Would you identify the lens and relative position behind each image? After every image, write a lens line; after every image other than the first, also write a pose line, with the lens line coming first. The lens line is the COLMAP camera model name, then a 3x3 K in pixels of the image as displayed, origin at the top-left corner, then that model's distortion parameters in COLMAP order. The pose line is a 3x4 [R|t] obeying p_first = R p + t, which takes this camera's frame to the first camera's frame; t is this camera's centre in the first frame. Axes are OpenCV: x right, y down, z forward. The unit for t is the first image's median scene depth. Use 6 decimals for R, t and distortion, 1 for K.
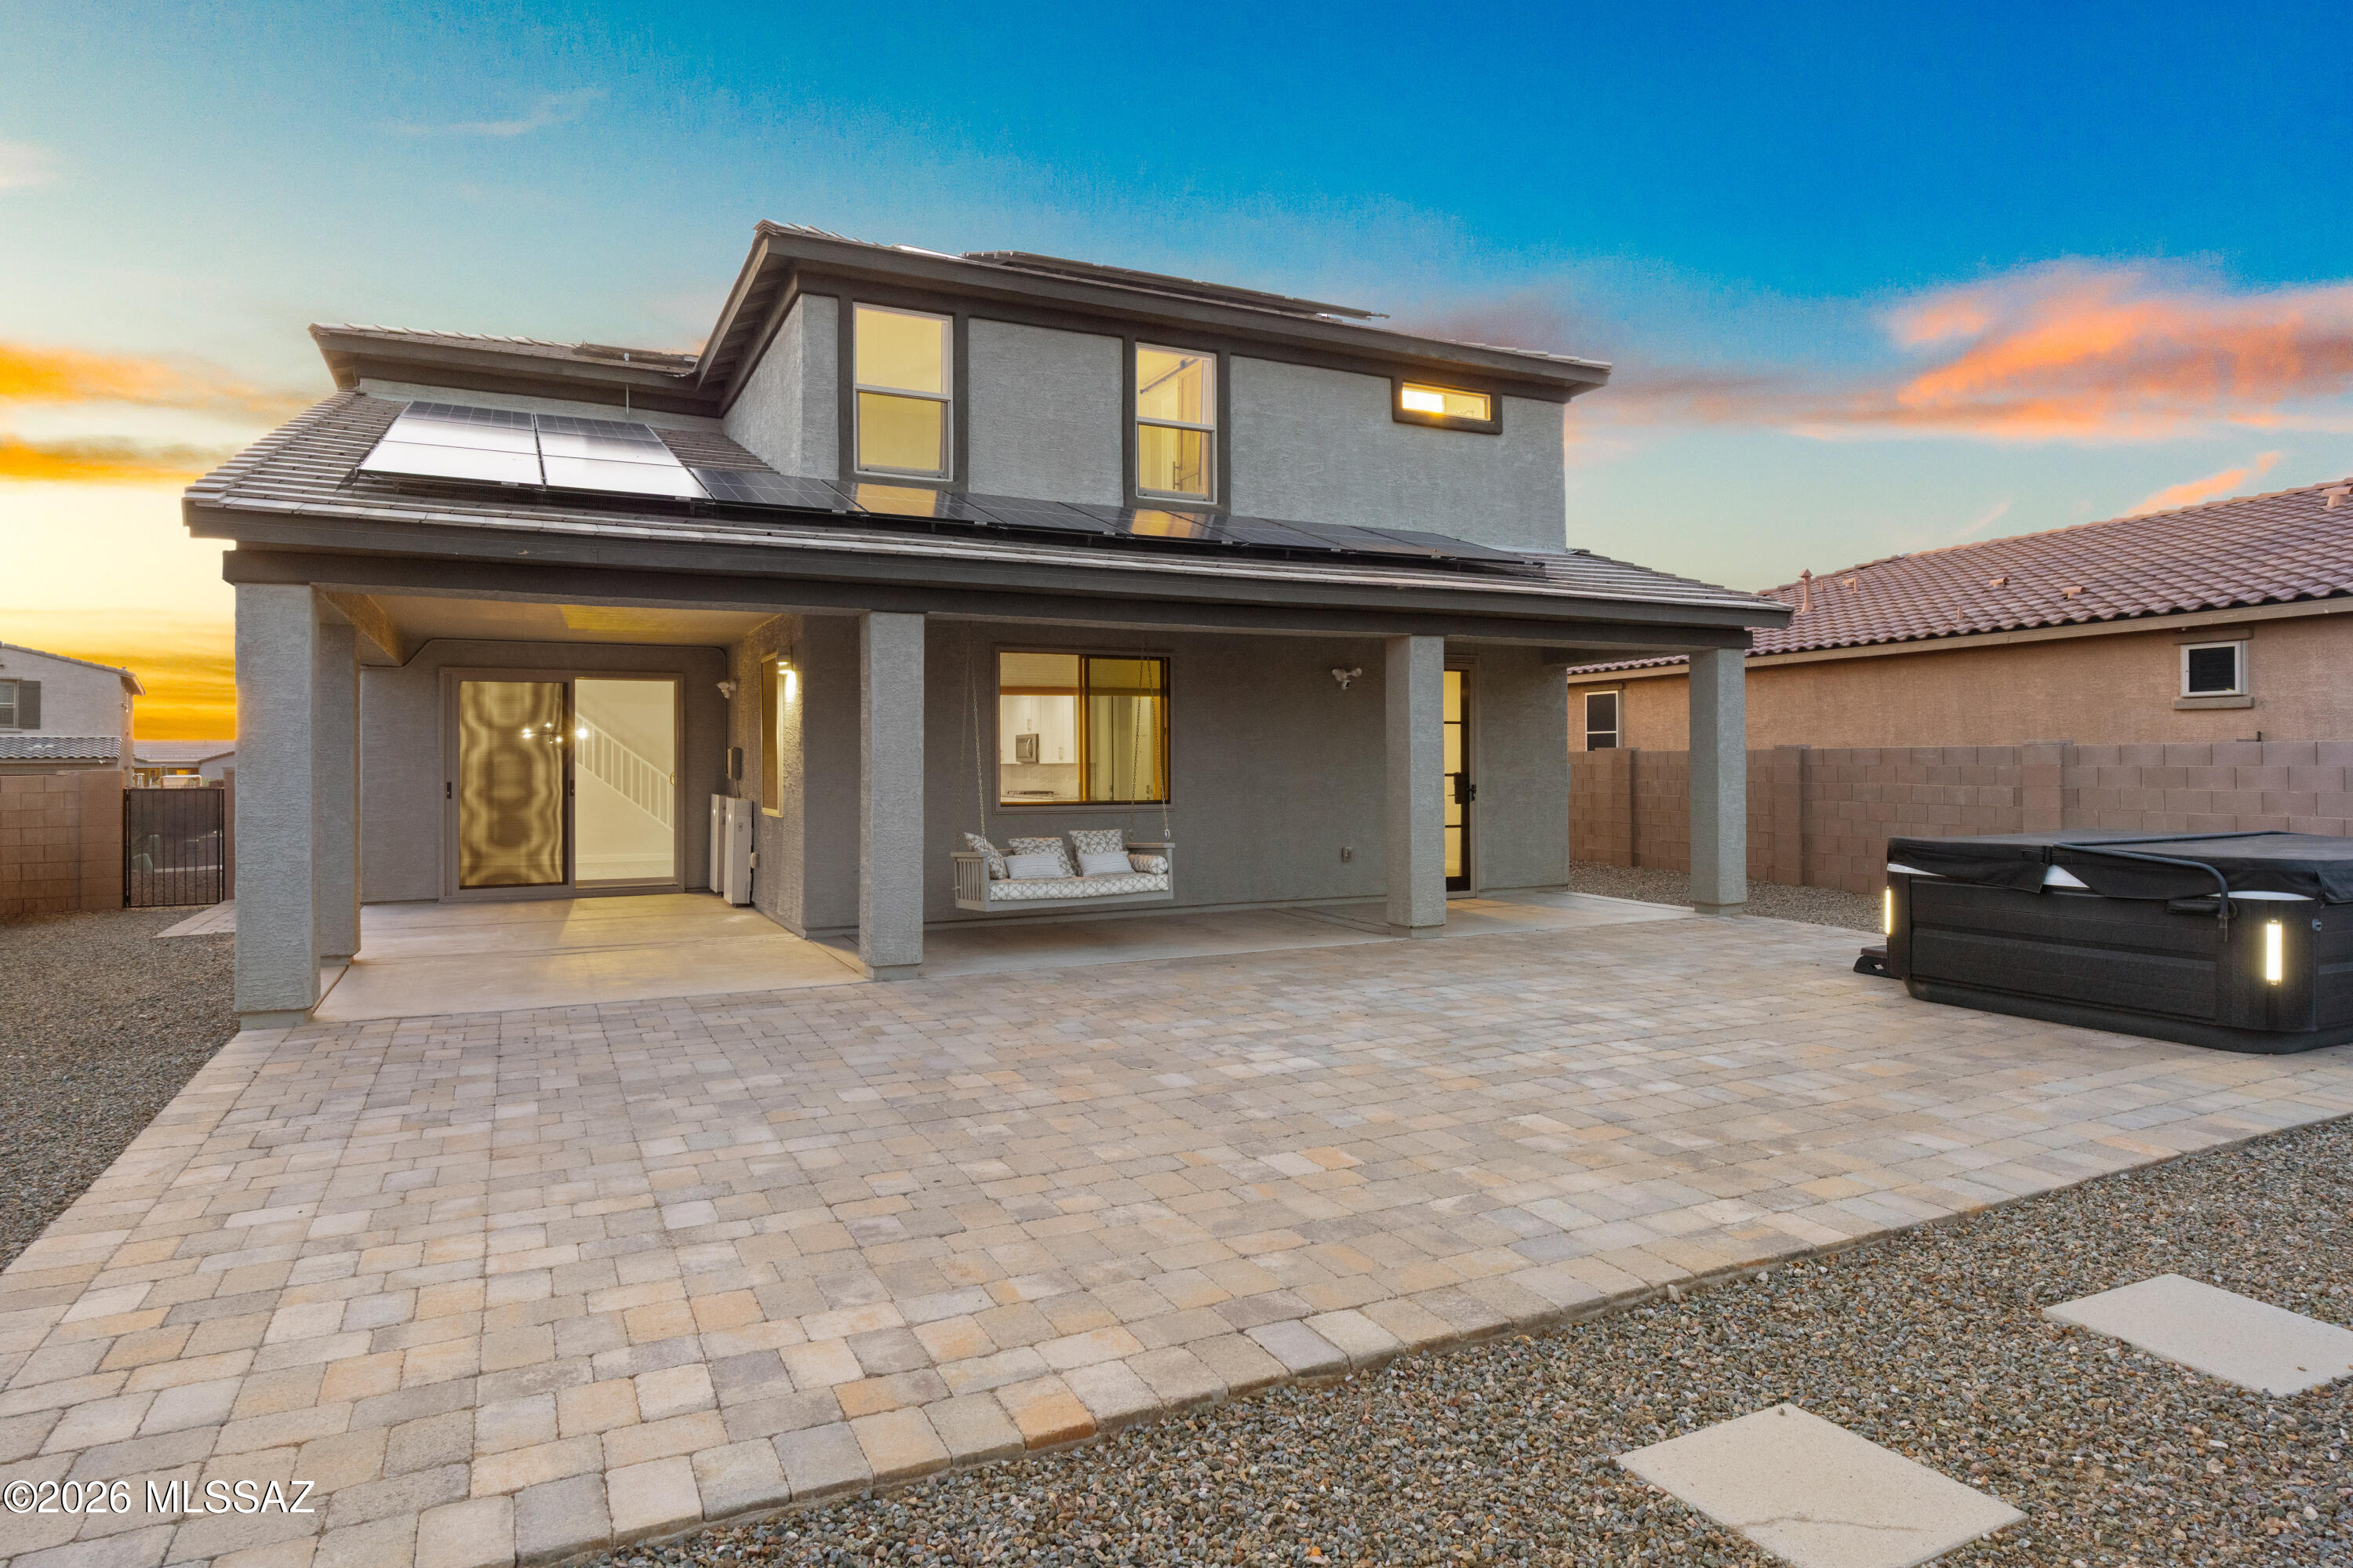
lens RADIAL K [[1323.0, 0, 1168.2], [0, 1323.0, 769.8], [0, 0, 1]] dist [0.001586, 0.000485]
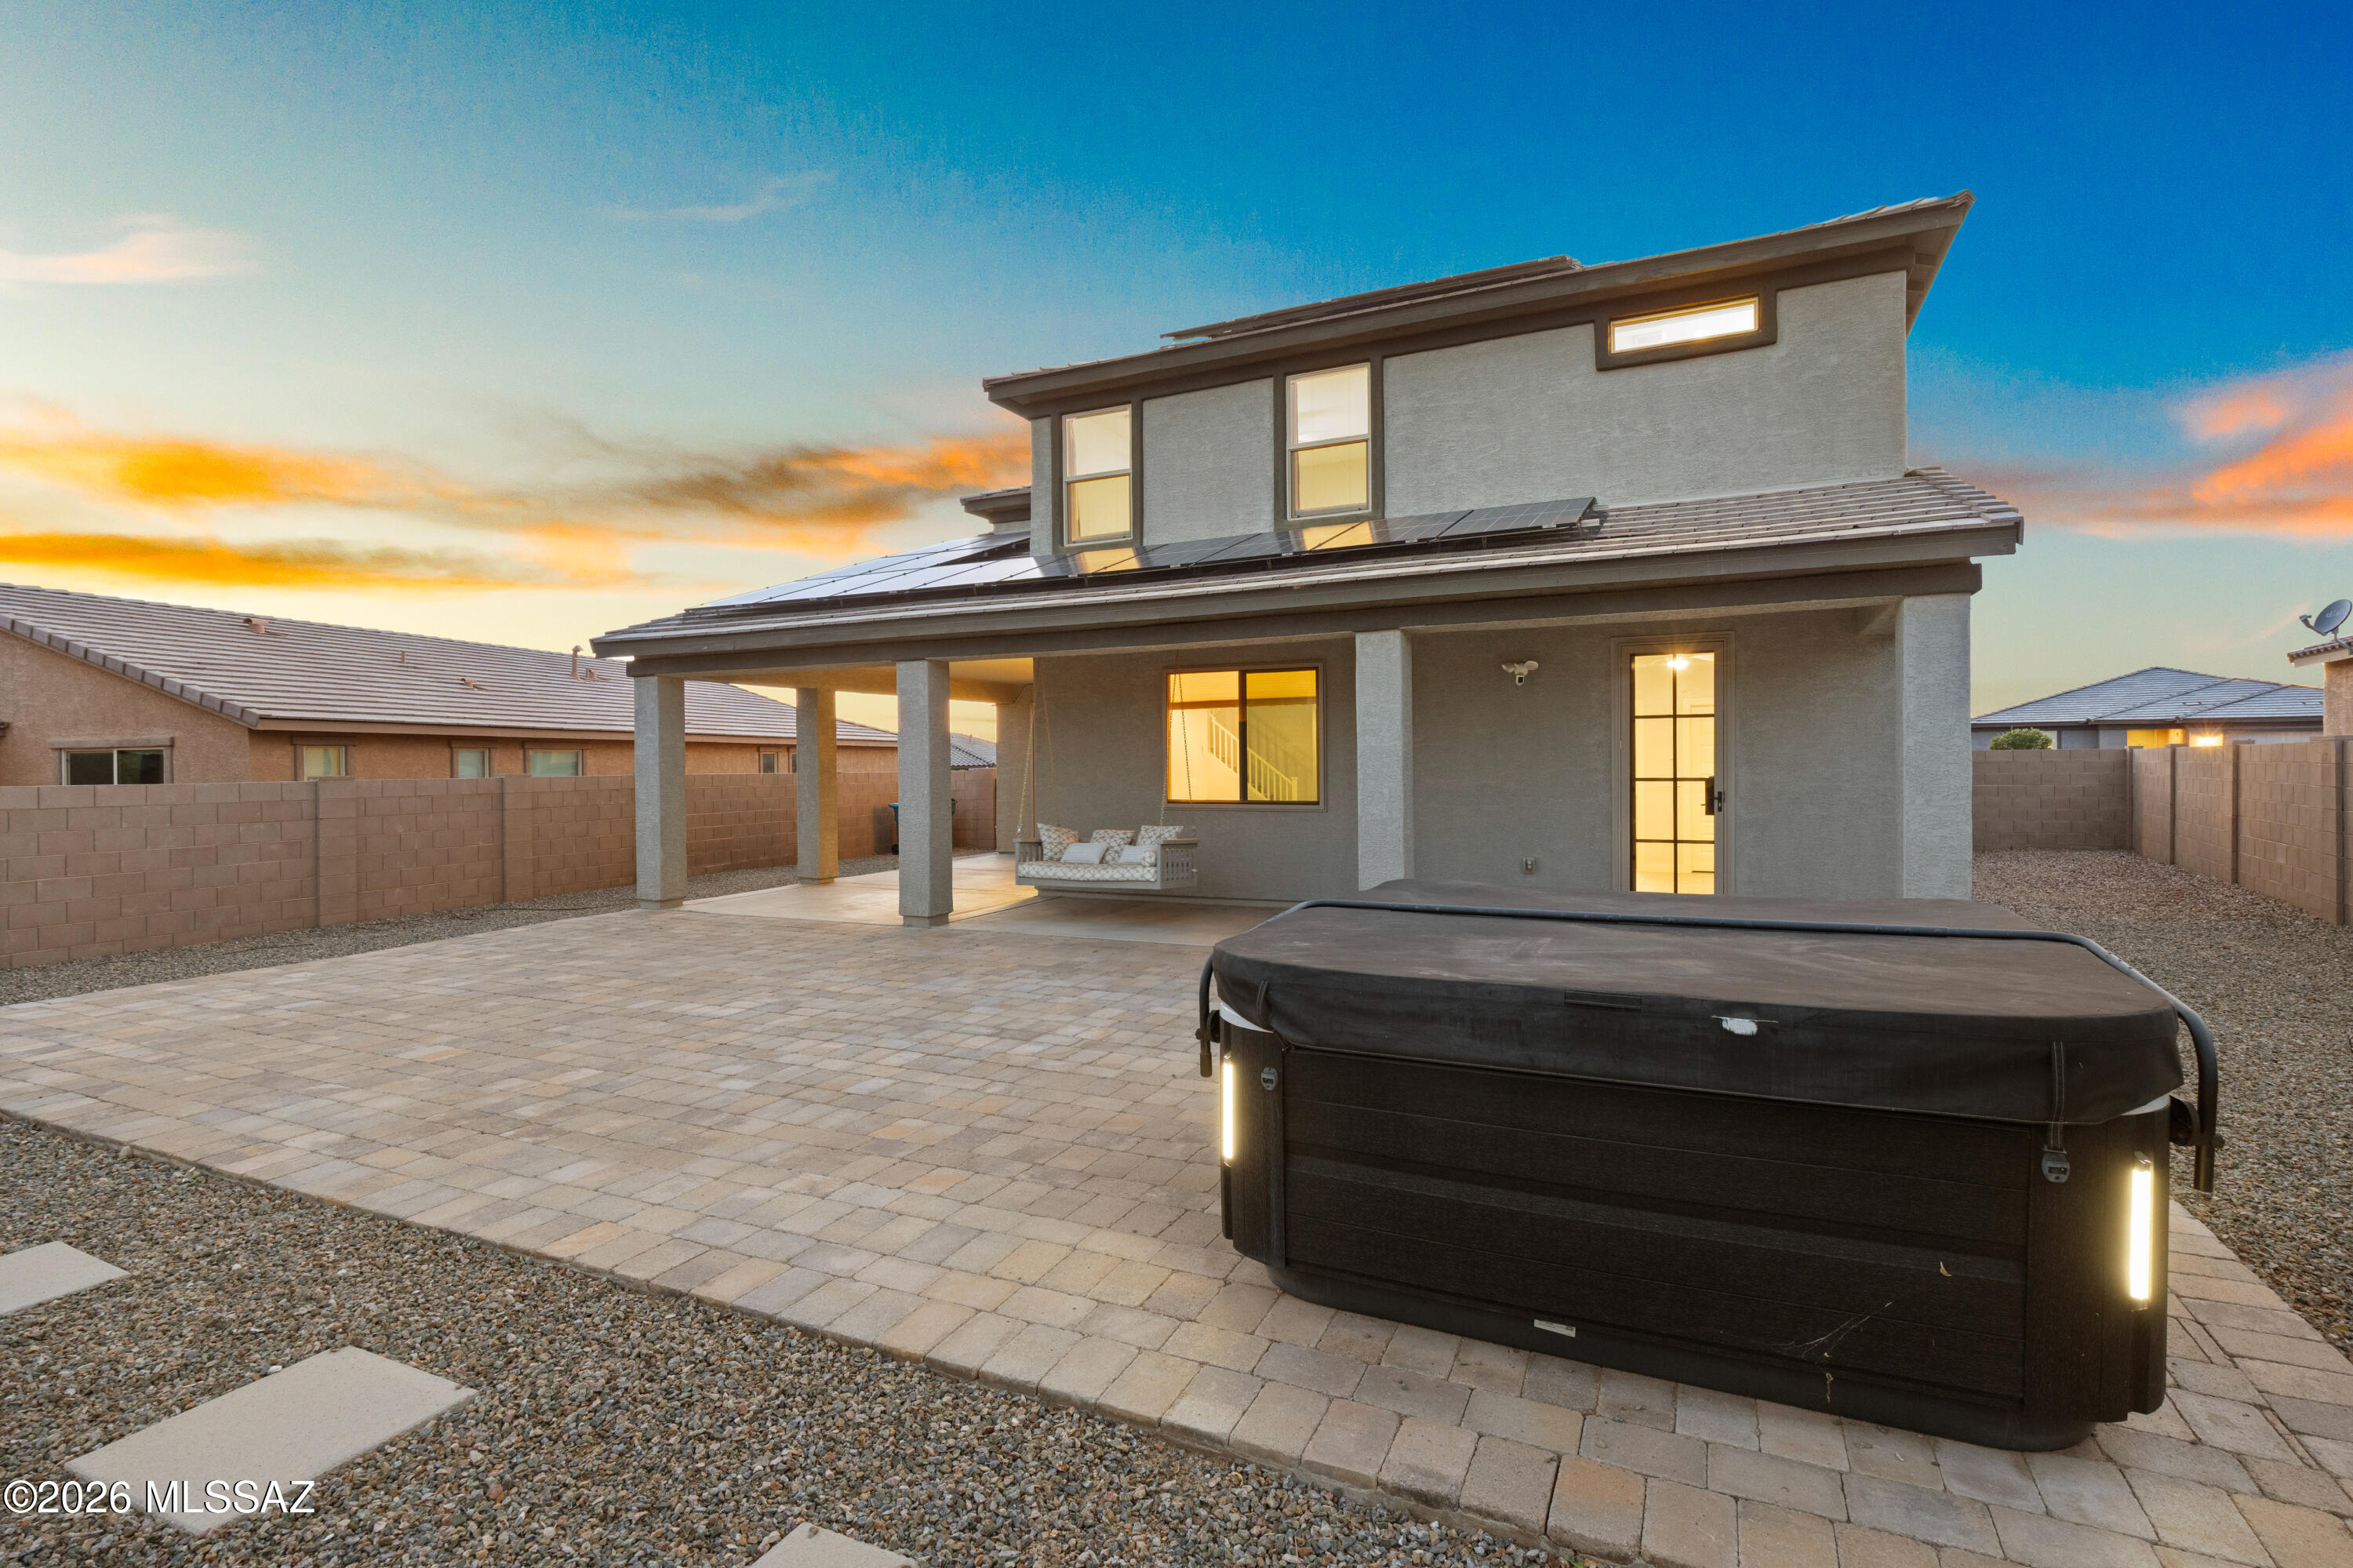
lens RADIAL K [[1118.1, 0, 1167.2], [0, 1118.1, 779.0], [0, 0, 1]] dist [0.001646, 0.000008]
pose [[0.617144, 0.009949, -0.786788, 0.636995], [0.002881, 0.999885, 0.014903, -0.008686], [0.786845, -0.011463, 0.617044, 0.356443]]
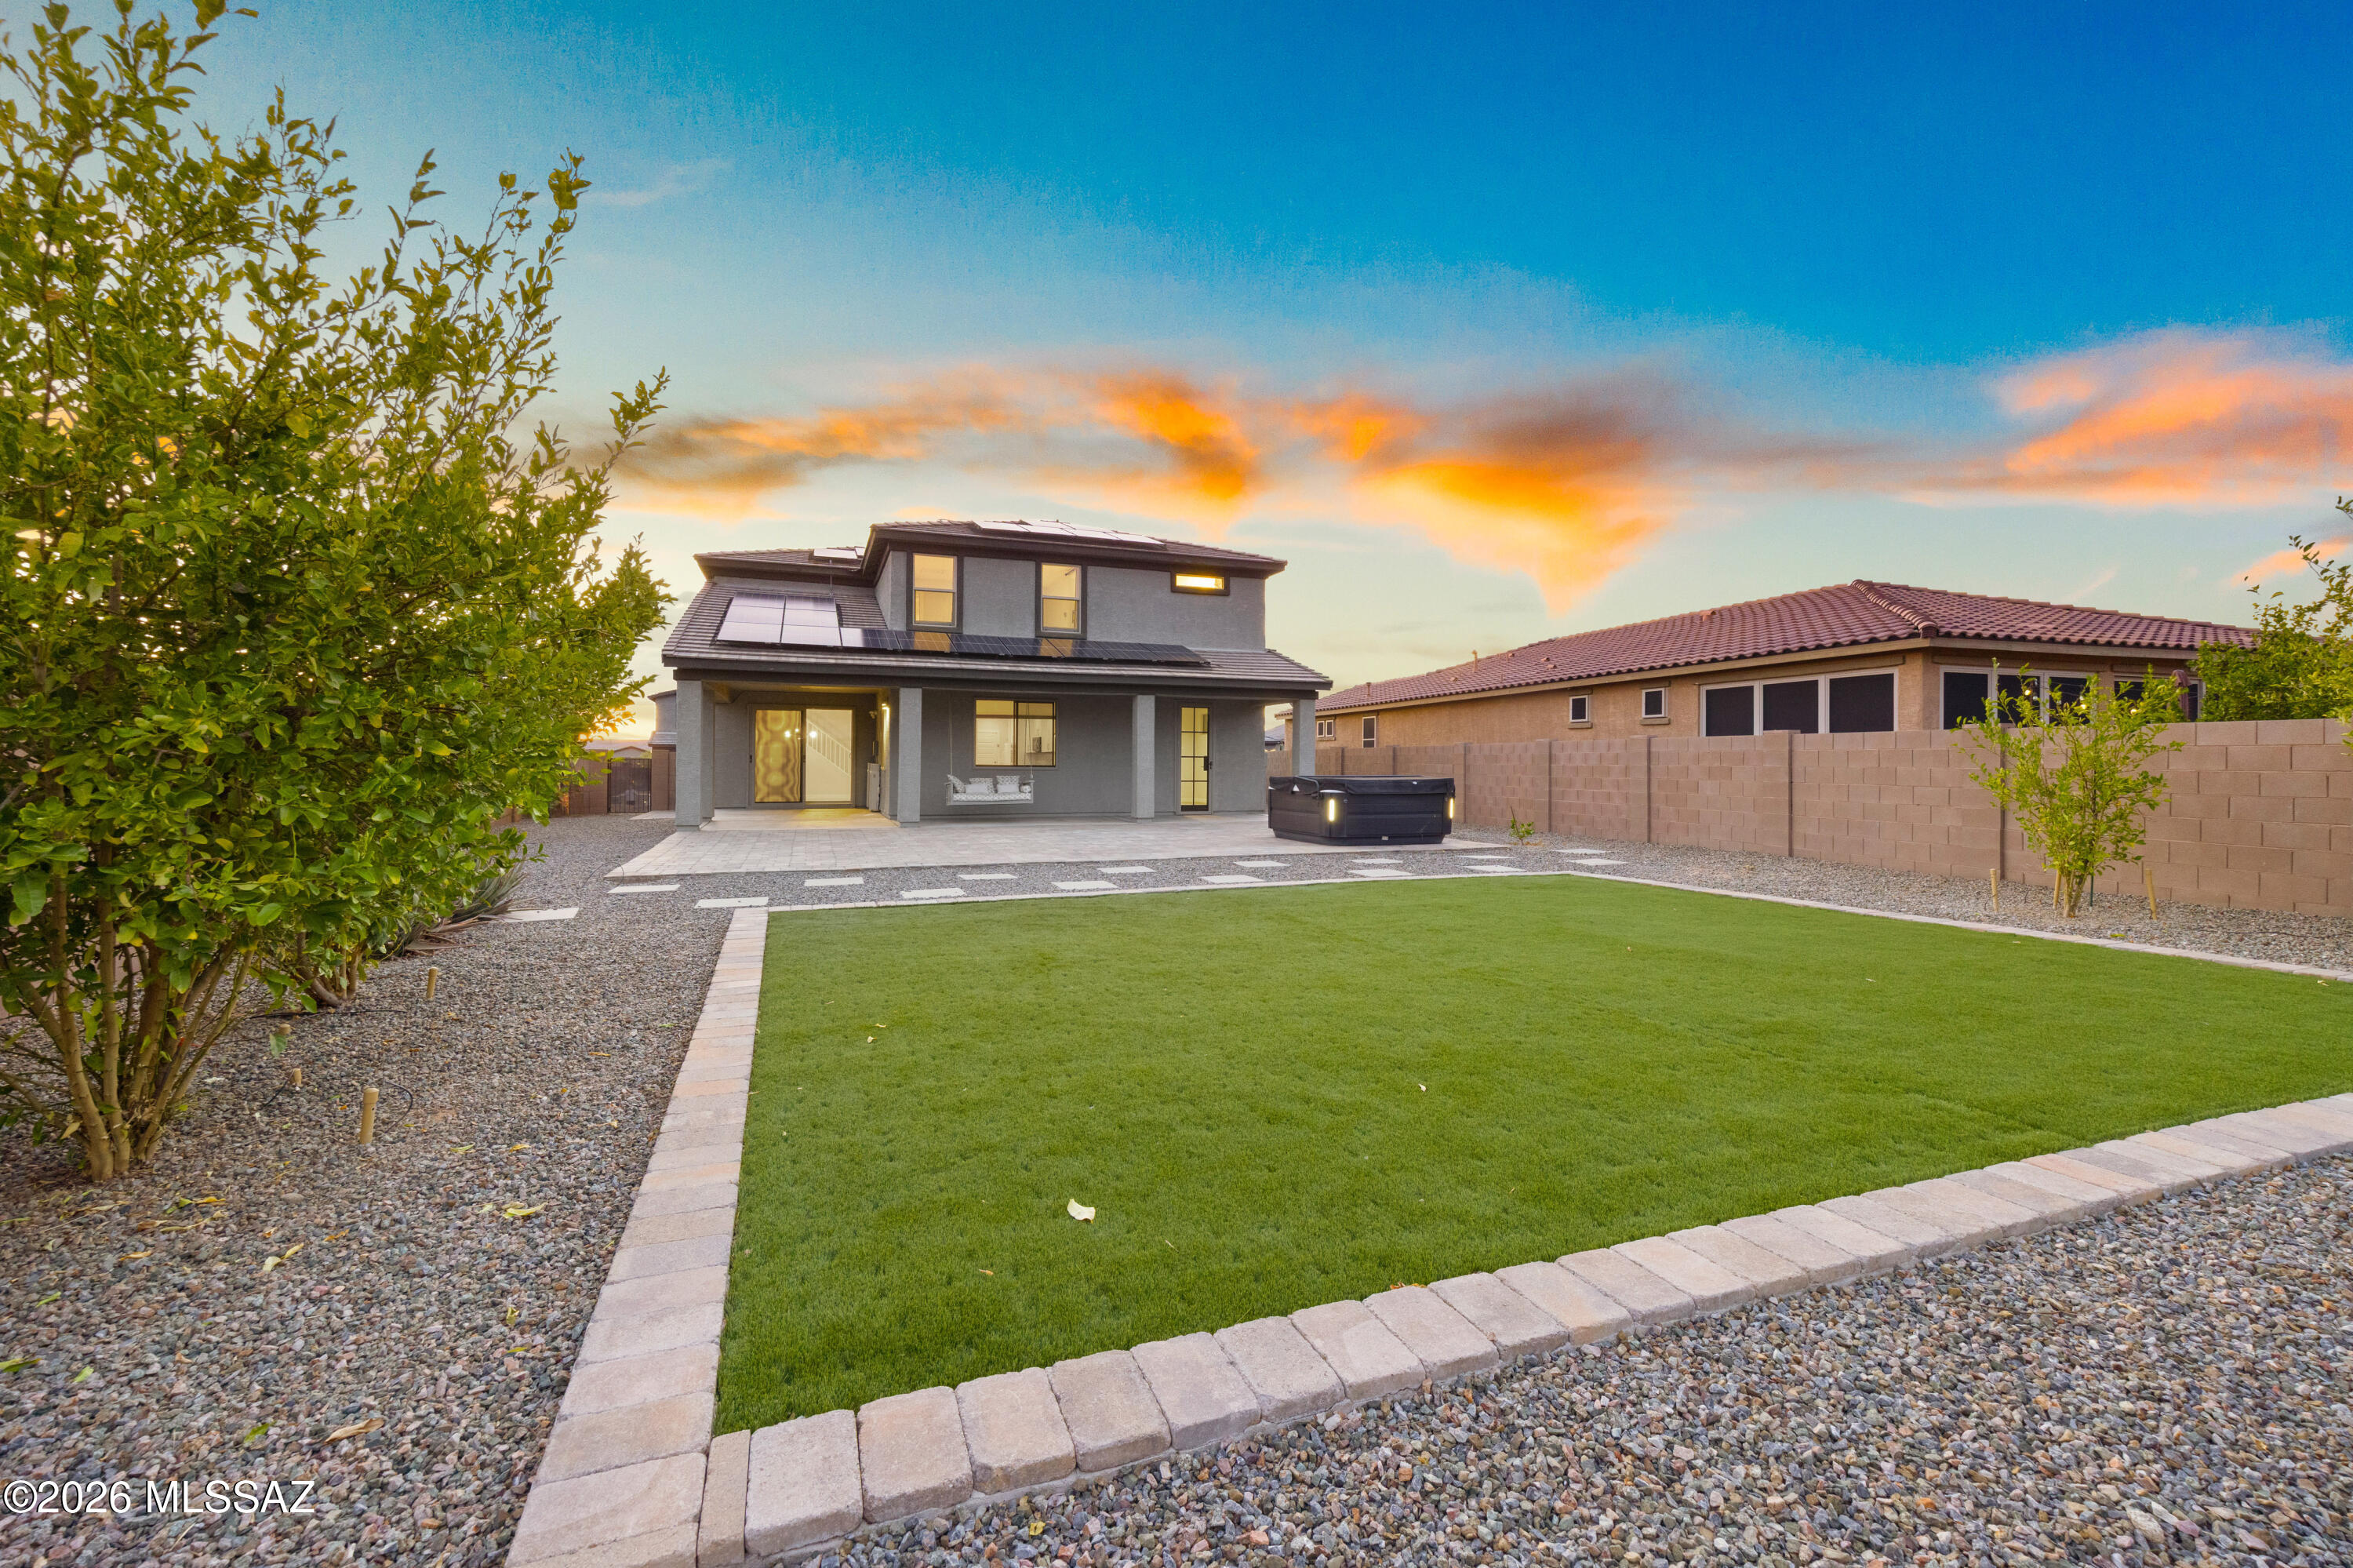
lens RADIAL K [[967.8, 0, 1172.7], [0, 967.8, 776.8], [0, 0, 1]] dist [-0.001250, -0.000464]
pose [[0.995159, 0.013192, -0.097389, 0.364859], [-0.012374, 0.999883, 0.009005, 0.025101], [0.097496, -0.007756, 0.995206, -0.626625]]
